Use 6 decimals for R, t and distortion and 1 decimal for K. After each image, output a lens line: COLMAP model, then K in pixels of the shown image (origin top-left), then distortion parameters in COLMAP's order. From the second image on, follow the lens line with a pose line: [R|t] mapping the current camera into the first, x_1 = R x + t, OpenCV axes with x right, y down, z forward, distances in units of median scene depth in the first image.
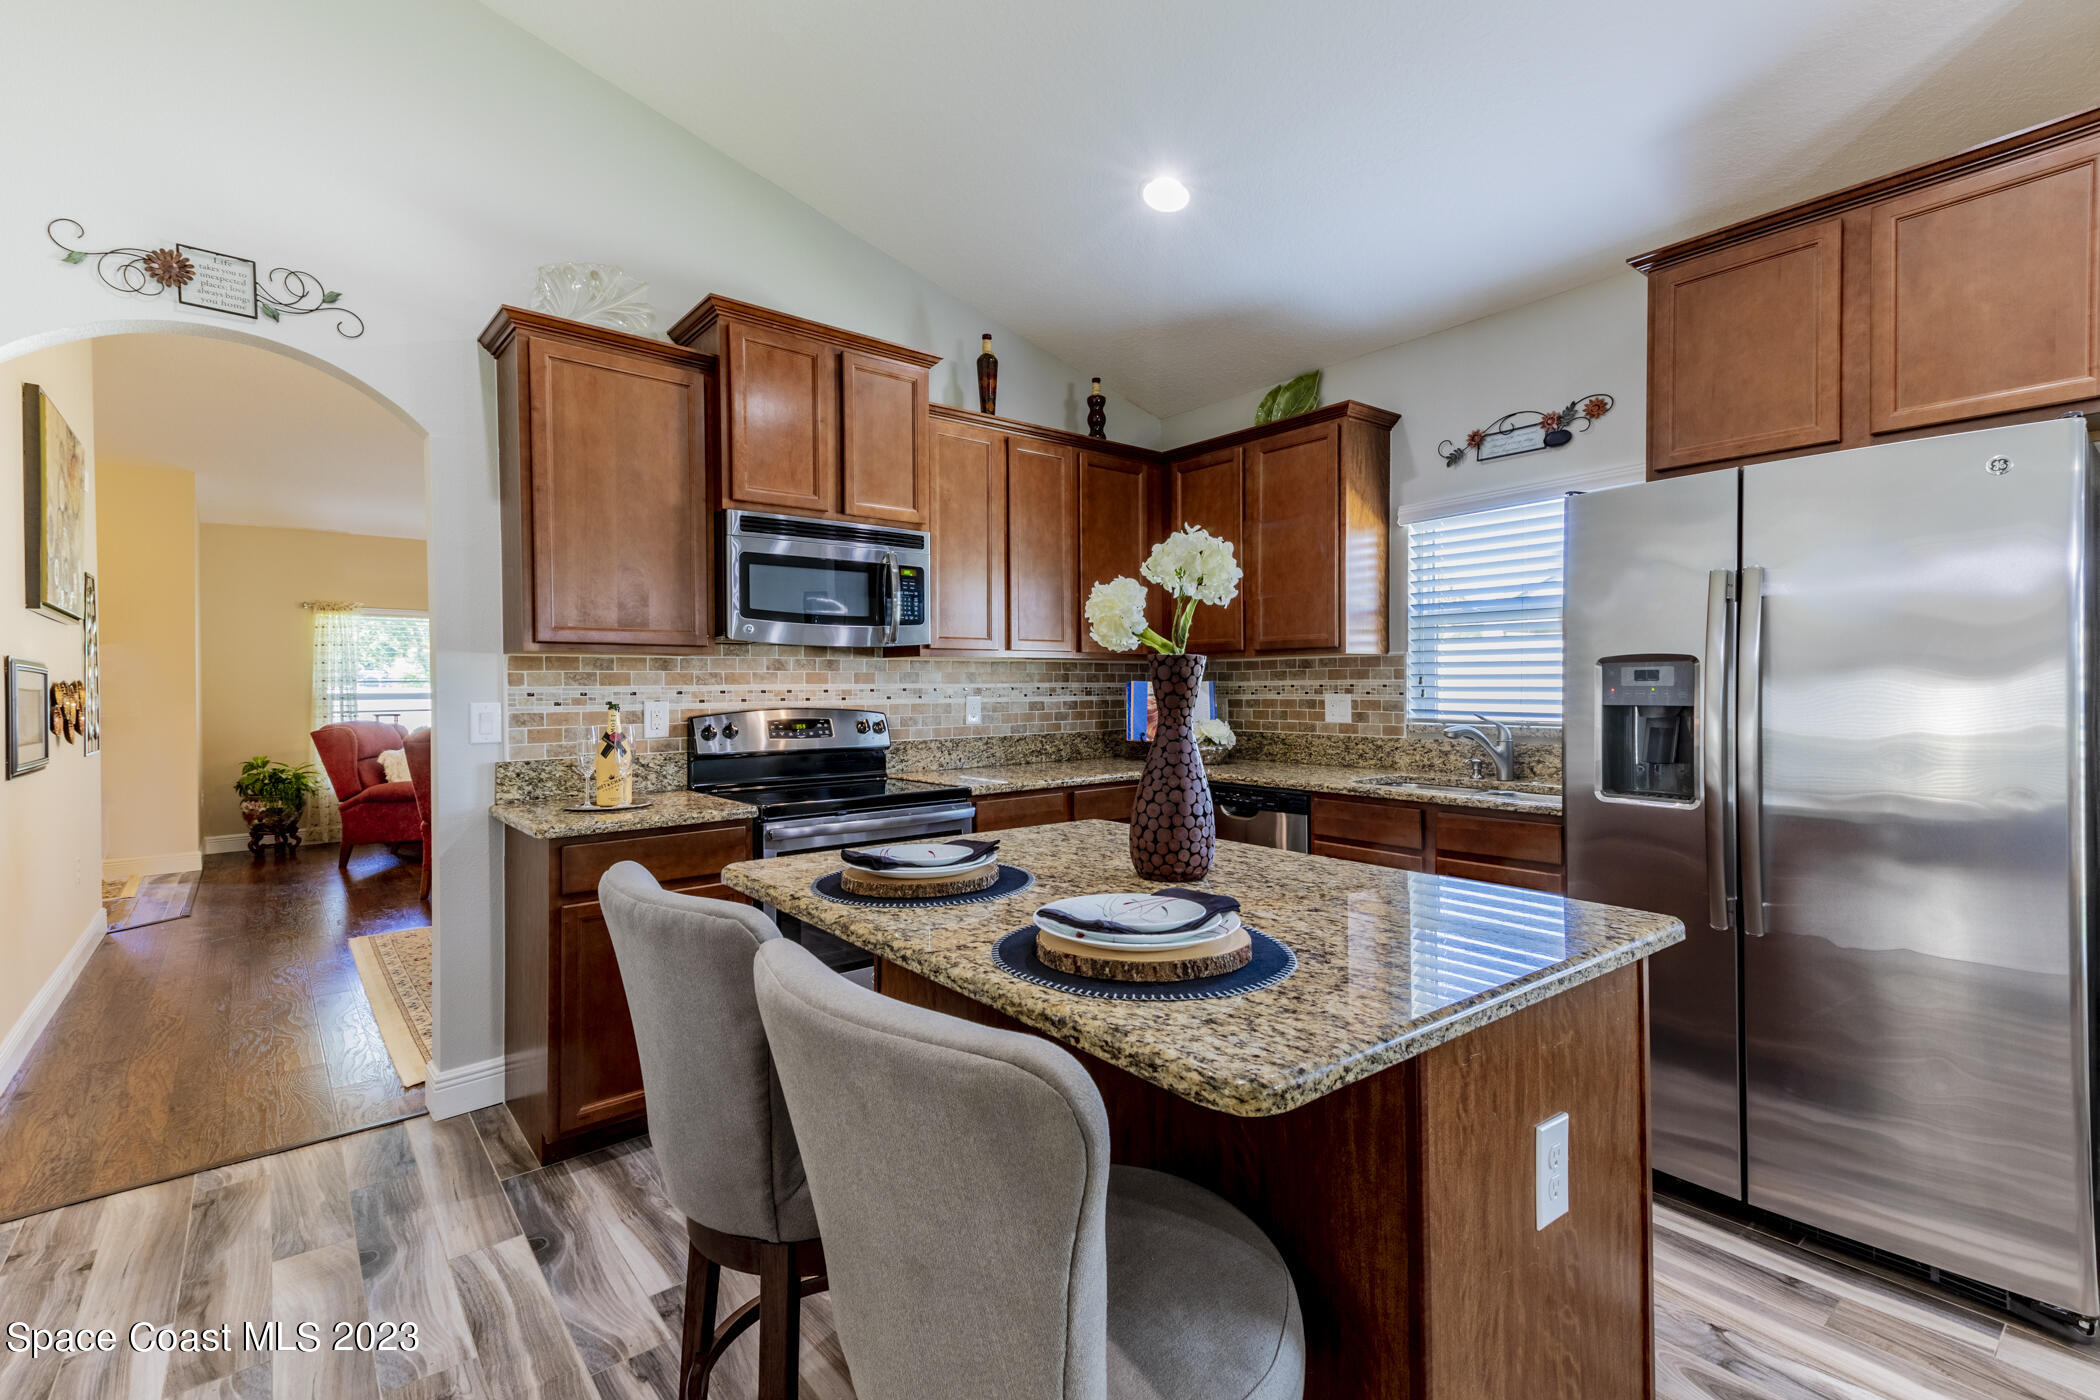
lens RADIAL K [[956.6, 0, 1084.6], [0, 956.6, 693.0], [0, 0, 1]] dist [0.048352, -0.000233]
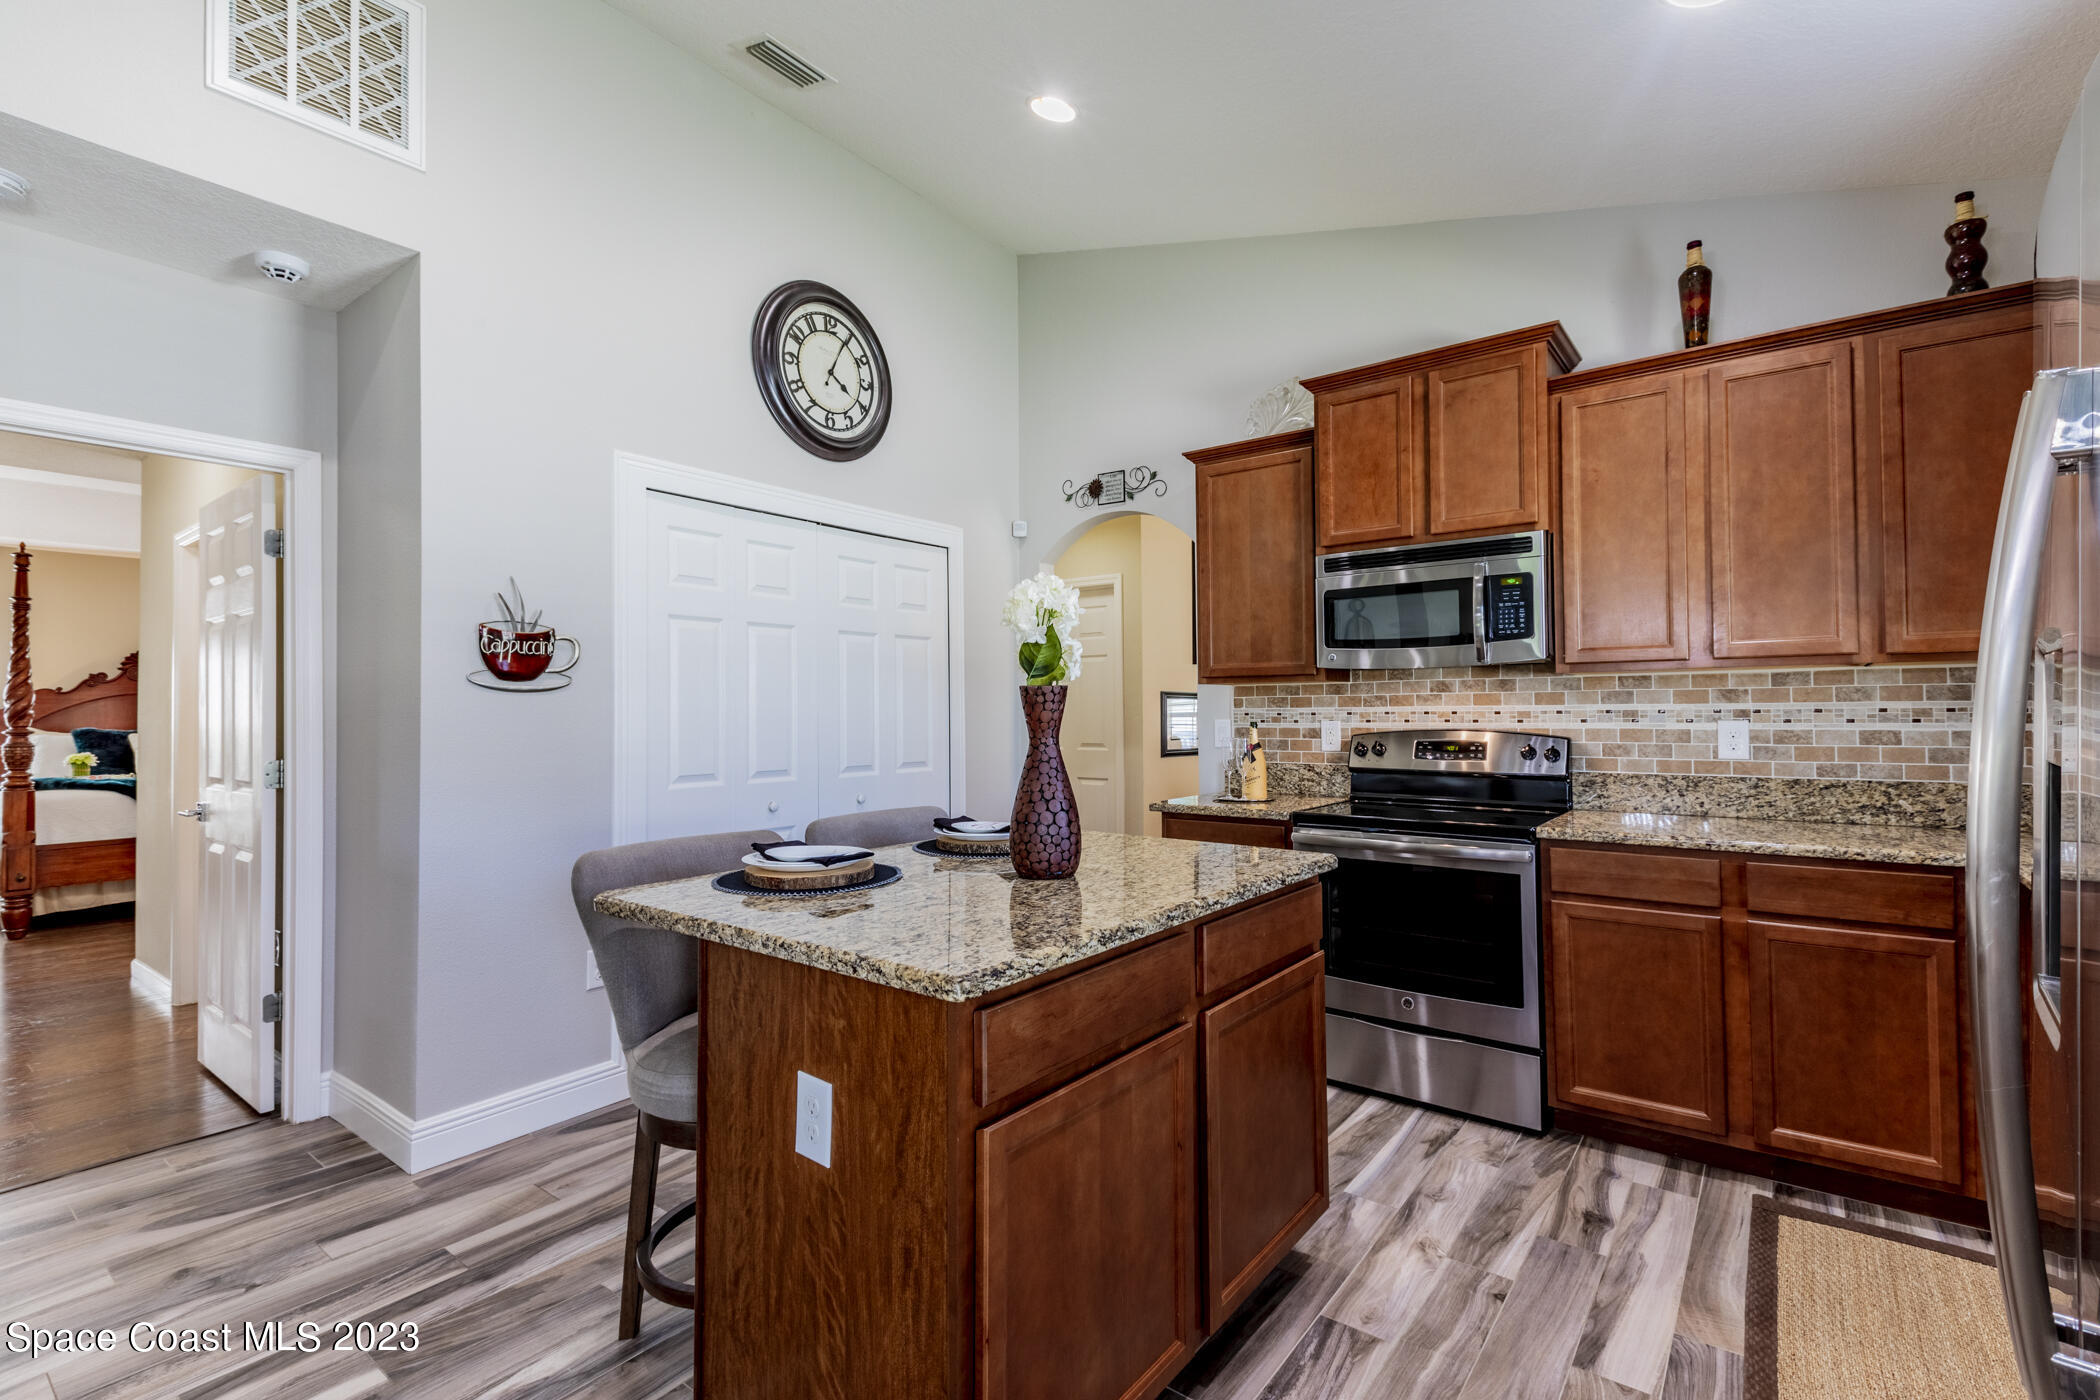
lens RADIAL K [[937.4, 0, 1049.4], [0, 937.4, 695.2], [0, 0, 1]] dist [0.051645, -0.019376]
pose [[0.213078, -0.011748, -0.976965, 0.577407], [-0.002554, 0.999918, -0.012581, -0.006753], [0.977032, 0.005176, 0.213030, 0.383211]]
